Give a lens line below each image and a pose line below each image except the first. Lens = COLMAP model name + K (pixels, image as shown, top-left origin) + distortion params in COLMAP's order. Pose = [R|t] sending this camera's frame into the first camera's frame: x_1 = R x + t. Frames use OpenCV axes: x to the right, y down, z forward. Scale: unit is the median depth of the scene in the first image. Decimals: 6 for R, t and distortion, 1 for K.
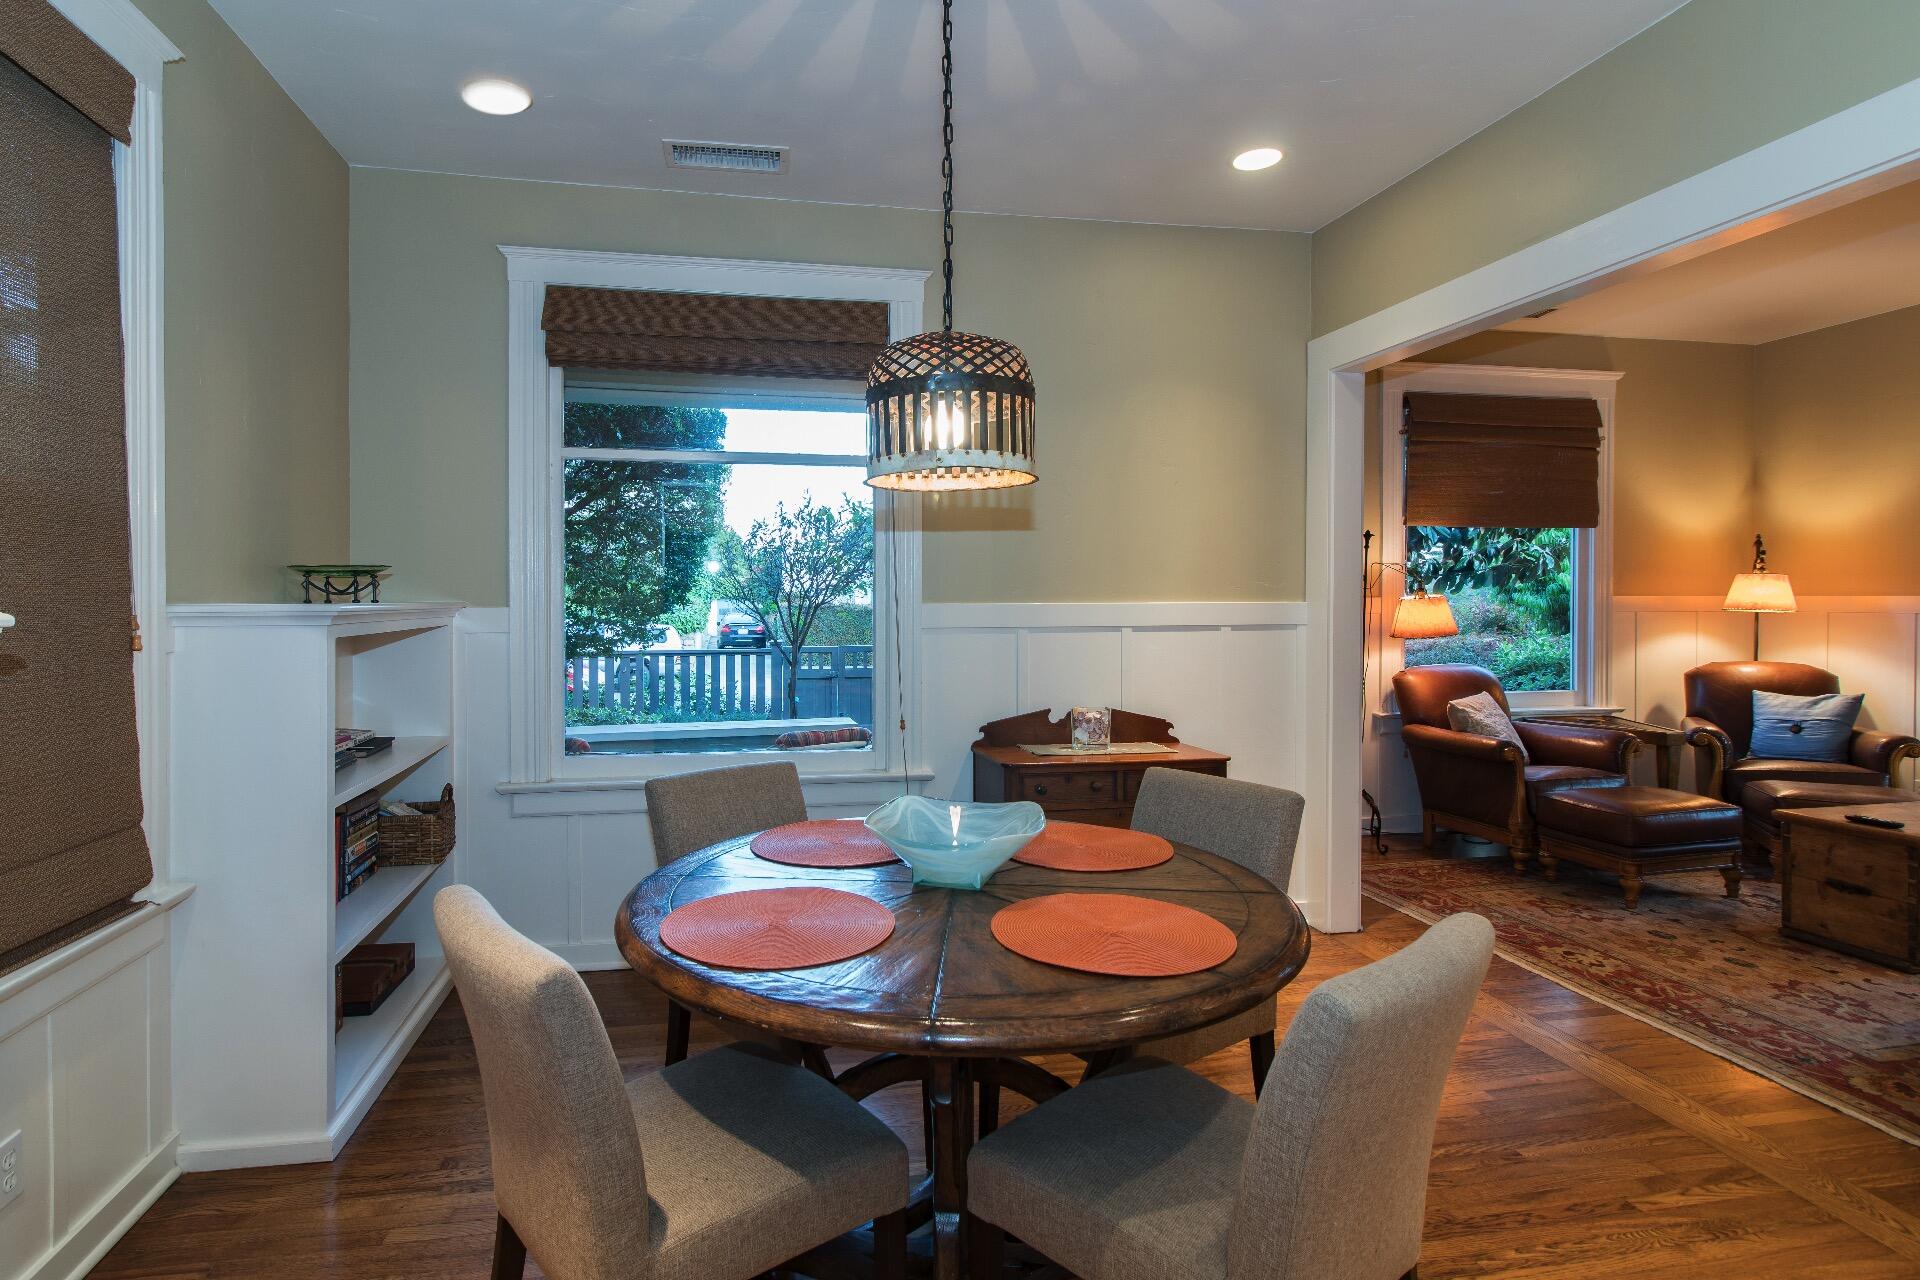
lens RADIAL K [[1018.6, 0, 911.9], [0, 1018.6, 612.0], [0, 0, 1]] dist [0.005856, -0.000091]
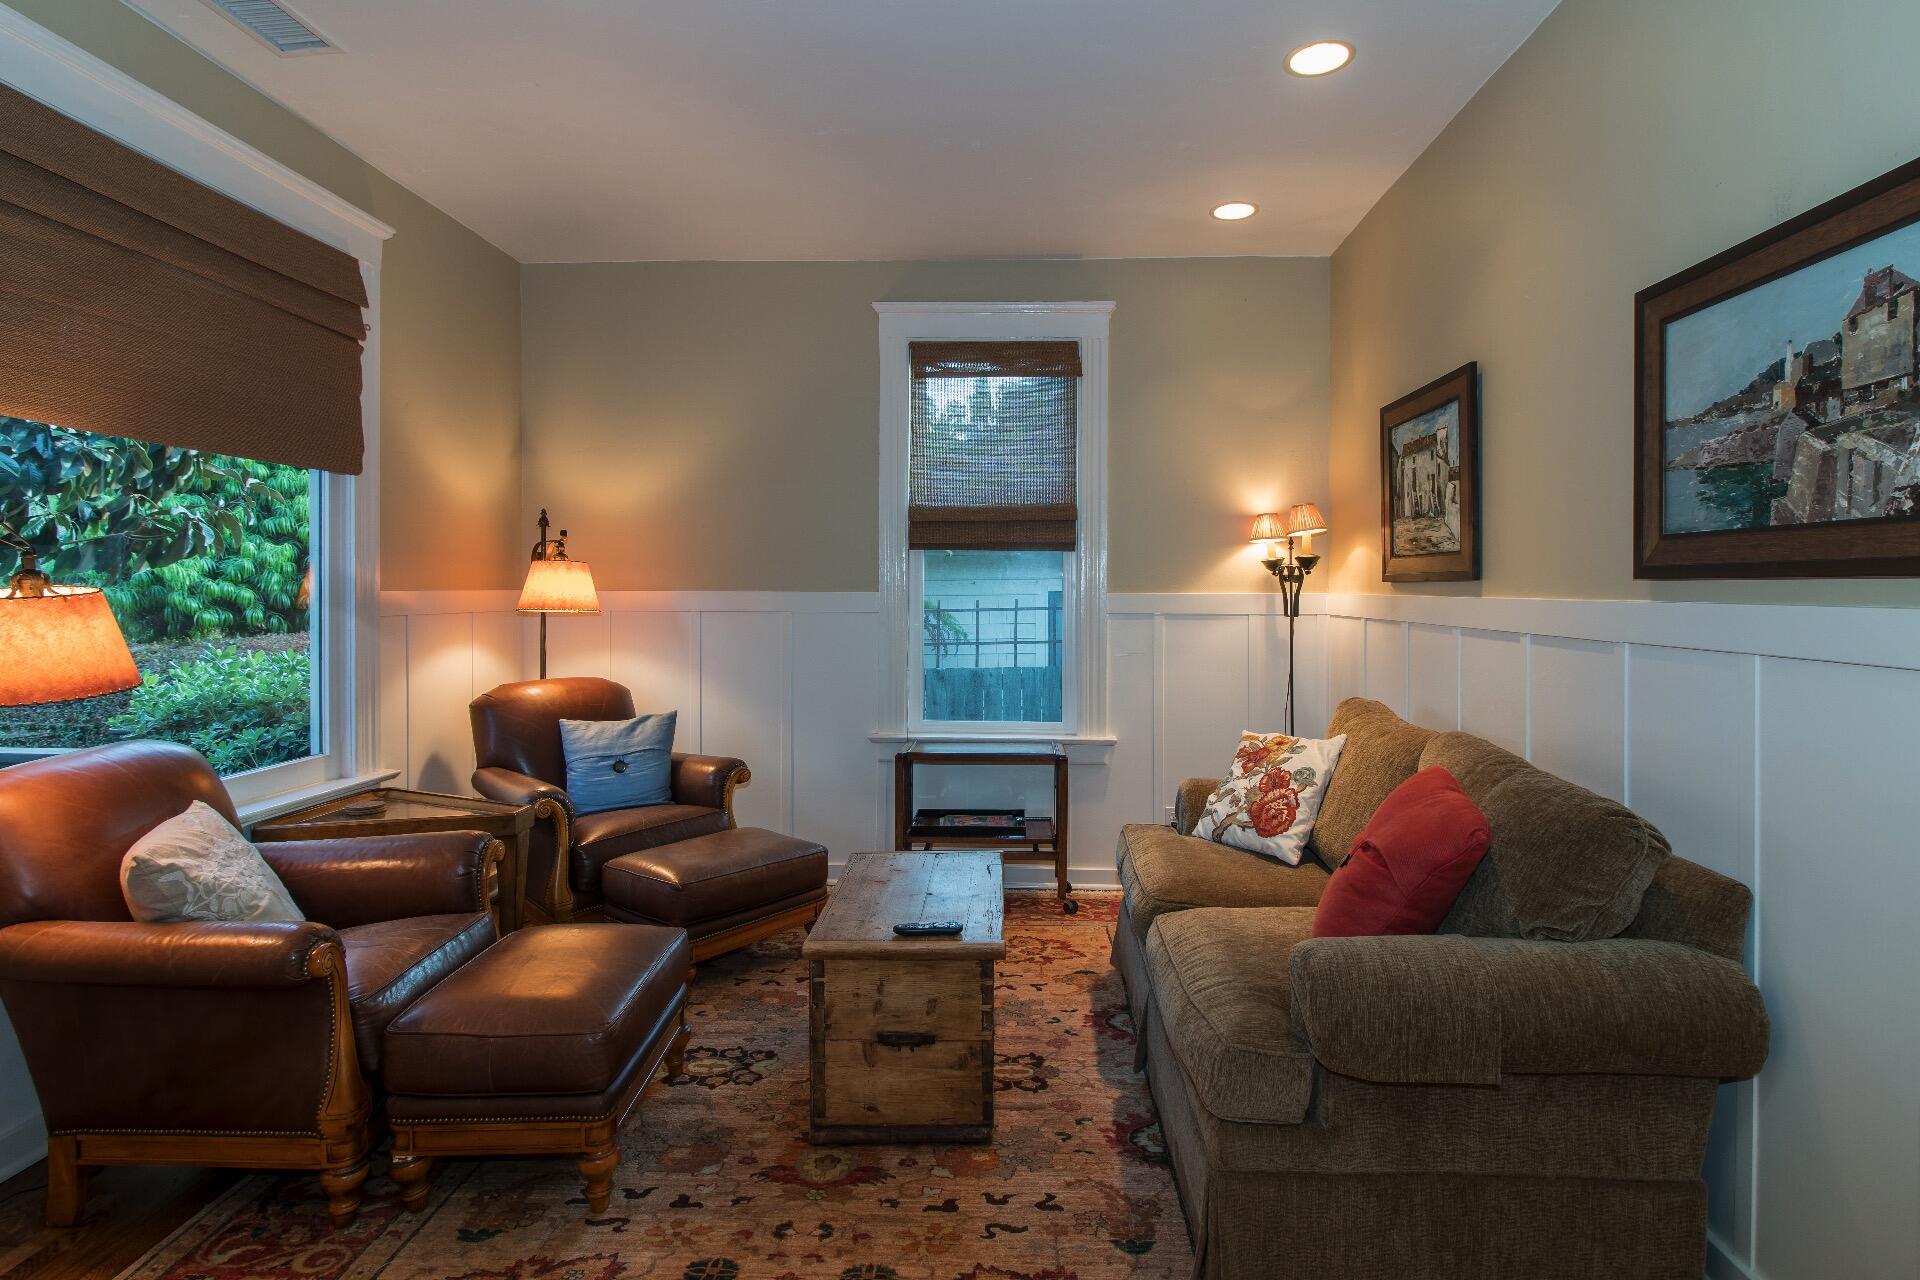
lens RADIAL K [[955.8, 0, 962.9], [0, 955.8, 594.3], [0, 0, 1]] dist [0.000064, -0.000397]
pose [[0.236405, -0.001526, 0.971654, 0.224880], [0.010462, 0.999945, -0.000975, -0.009866], [-0.971598, 0.010396, 0.236407, 0.556969]]
